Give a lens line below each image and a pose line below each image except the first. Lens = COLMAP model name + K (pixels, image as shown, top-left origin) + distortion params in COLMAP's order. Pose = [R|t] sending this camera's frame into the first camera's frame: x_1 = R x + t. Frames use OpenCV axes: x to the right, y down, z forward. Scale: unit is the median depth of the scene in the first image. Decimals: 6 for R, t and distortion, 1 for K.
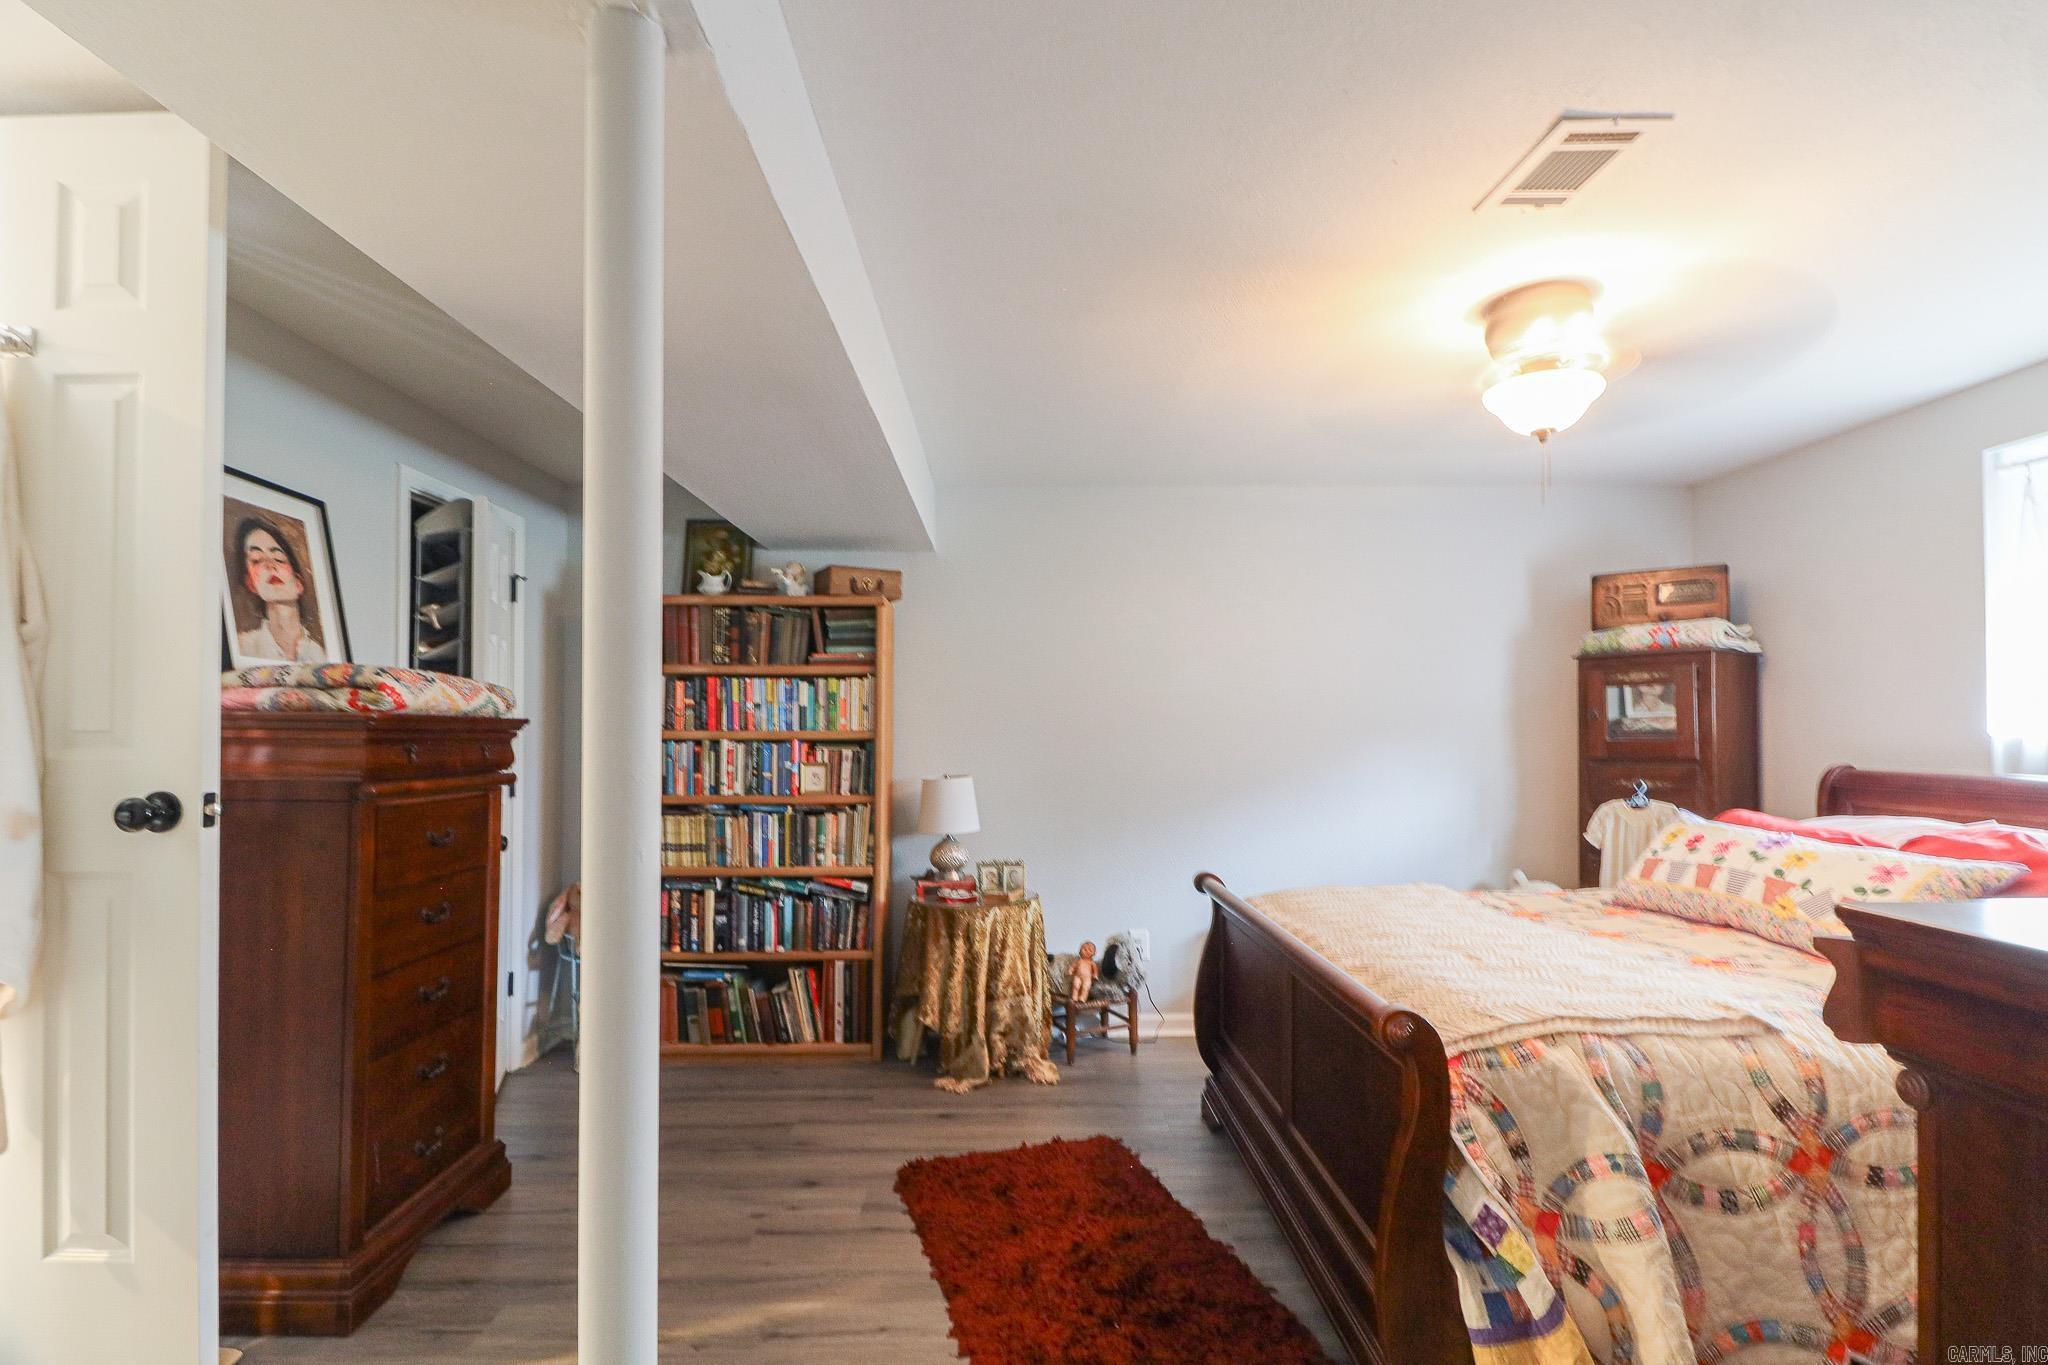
lens RADIAL K [[950.5, 0, 1036.3], [0, 950.5, 712.9], [0, 0, 1]] dist [0.019085, -0.015535]
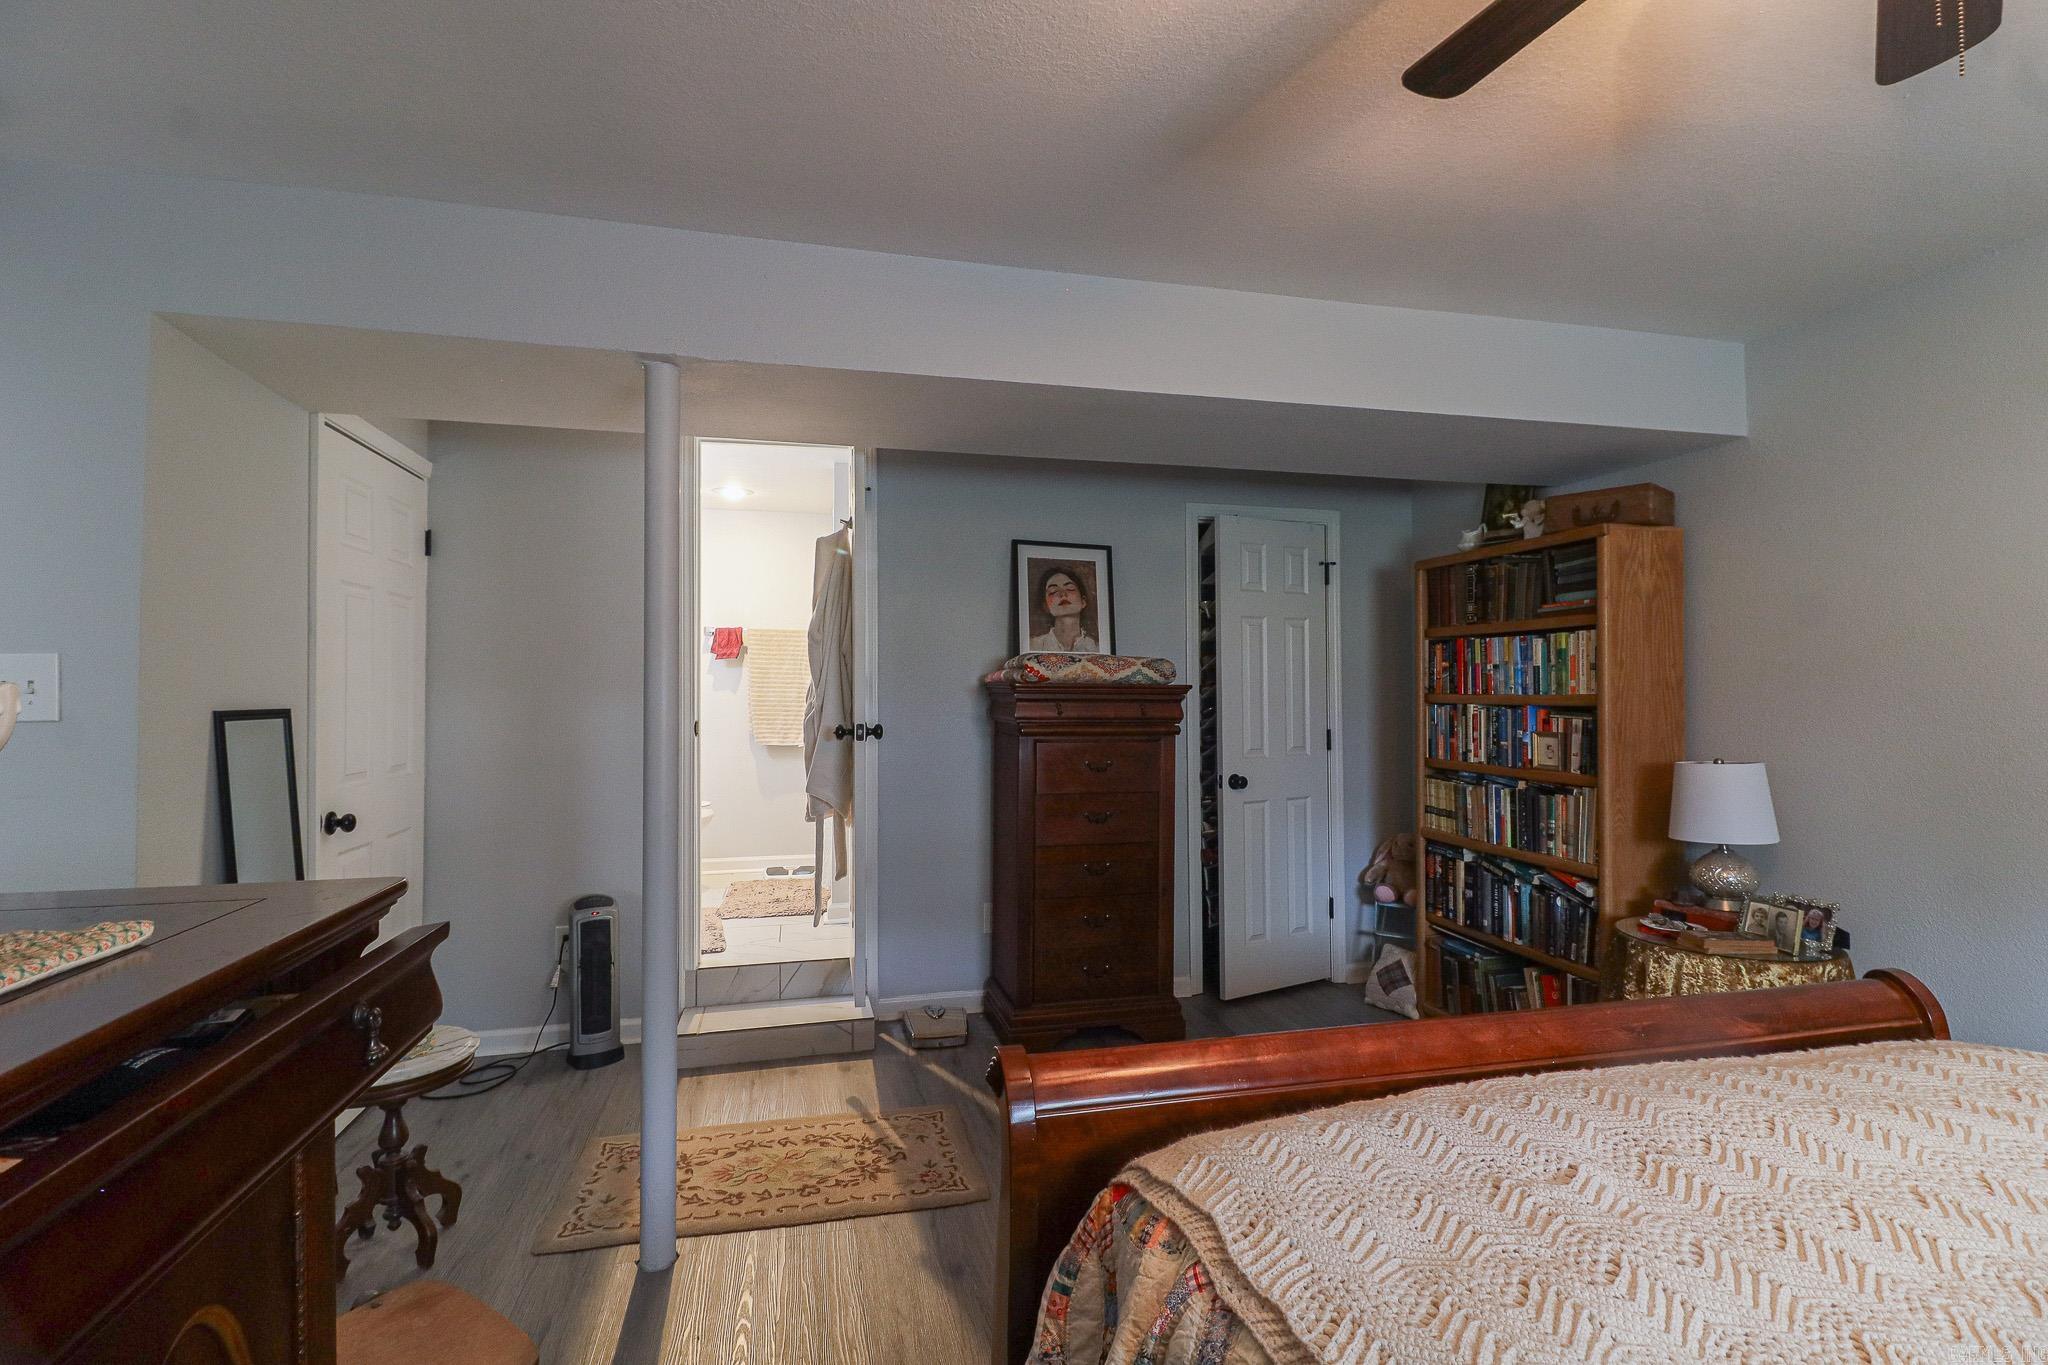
lens RADIAL K [[952.8, 0, 1027.0], [0, 952.8, 667.4], [0, 0, 1]] dist [0.002665, 0.000210]
pose [[0.216424, -0.022956, -0.976029, 0.502800], [0.017762, 0.999651, -0.019573, 0.002646], [0.976138, -0.013100, 0.216757, 0.365726]]
